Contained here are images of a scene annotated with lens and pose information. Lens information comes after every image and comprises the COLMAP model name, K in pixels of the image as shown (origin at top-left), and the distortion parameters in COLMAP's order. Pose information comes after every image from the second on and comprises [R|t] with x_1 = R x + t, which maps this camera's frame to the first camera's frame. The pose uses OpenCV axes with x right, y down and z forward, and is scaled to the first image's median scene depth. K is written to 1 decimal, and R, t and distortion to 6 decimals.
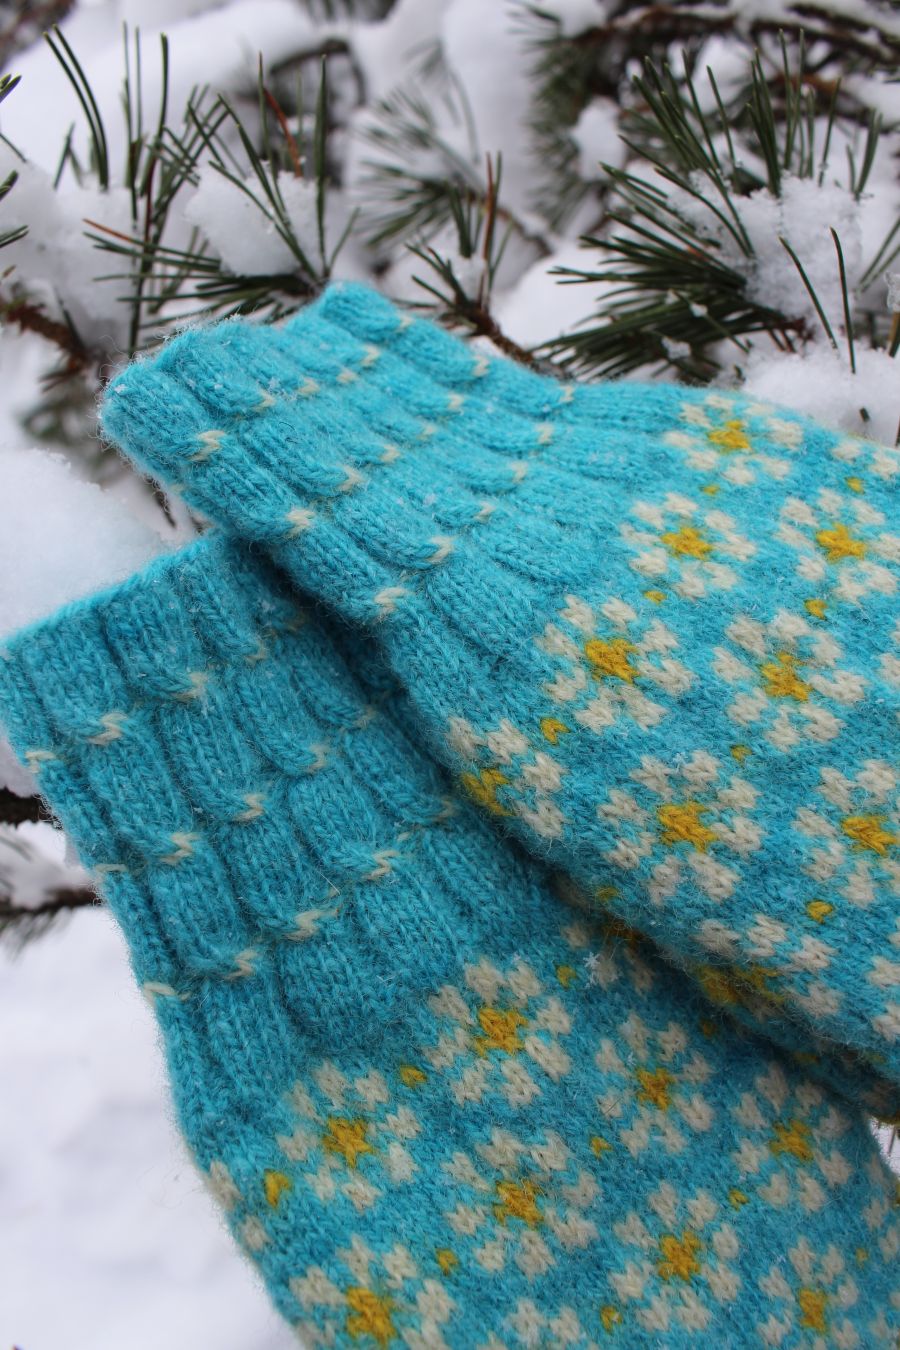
lens RADIAL K [[1156.9, 0, 450.0], [0, 1156.9, 675.0], [0, 0, 1]] dist [-0.193365, 0.141324]
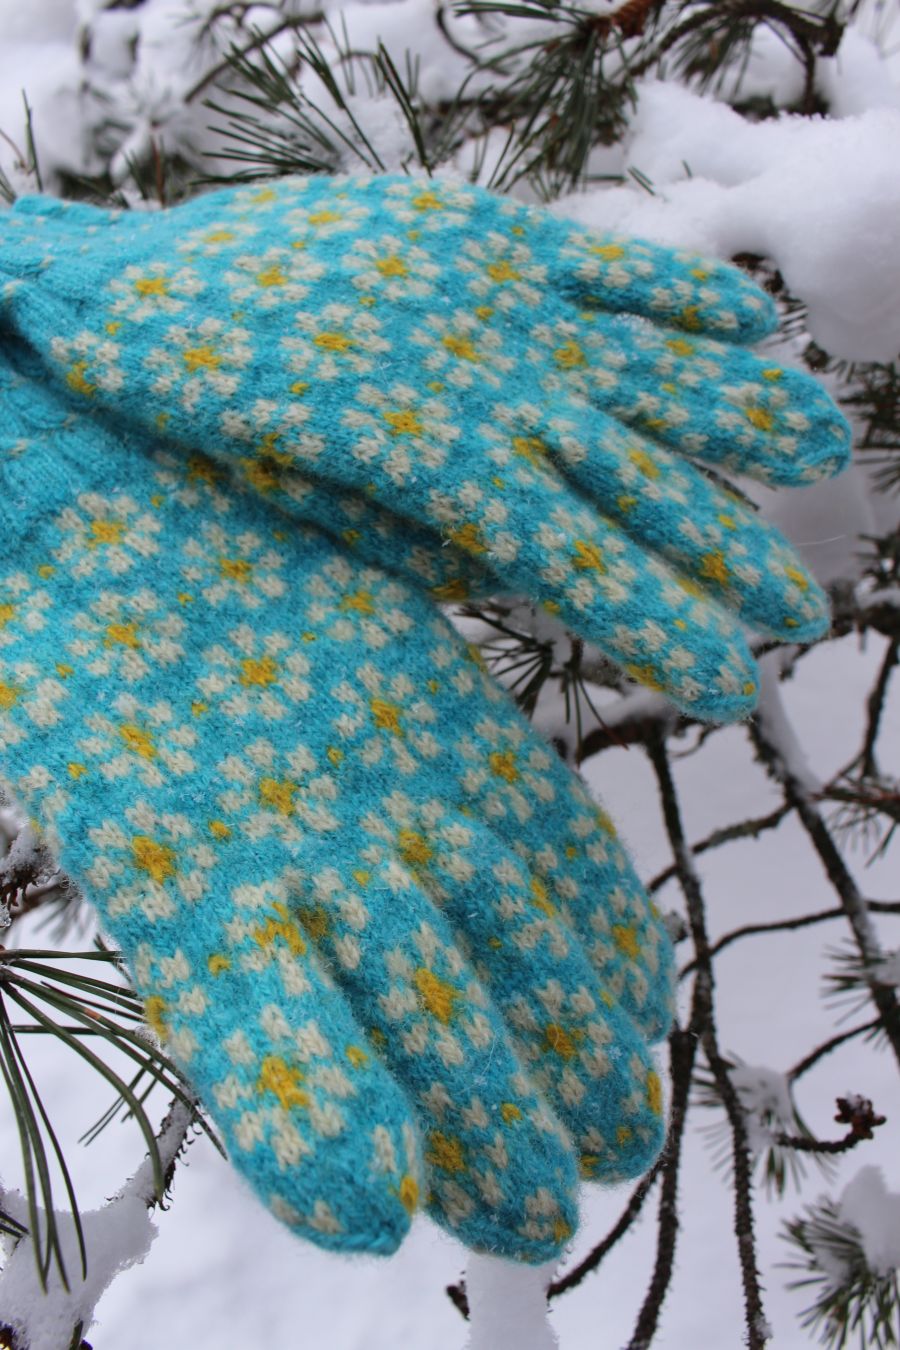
lens RADIAL K [[1156.9, 0, 450.0], [0, 1156.9, 675.0], [0, 0, 1]] dist [-0.193365, 0.141324]
pose [[0.980817, -0.193134, -0.026407, 0.463379], [0.180439, 0.950787, -0.251886, 0.910917], [0.073756, 0.242289, 0.967397, -0.273963]]
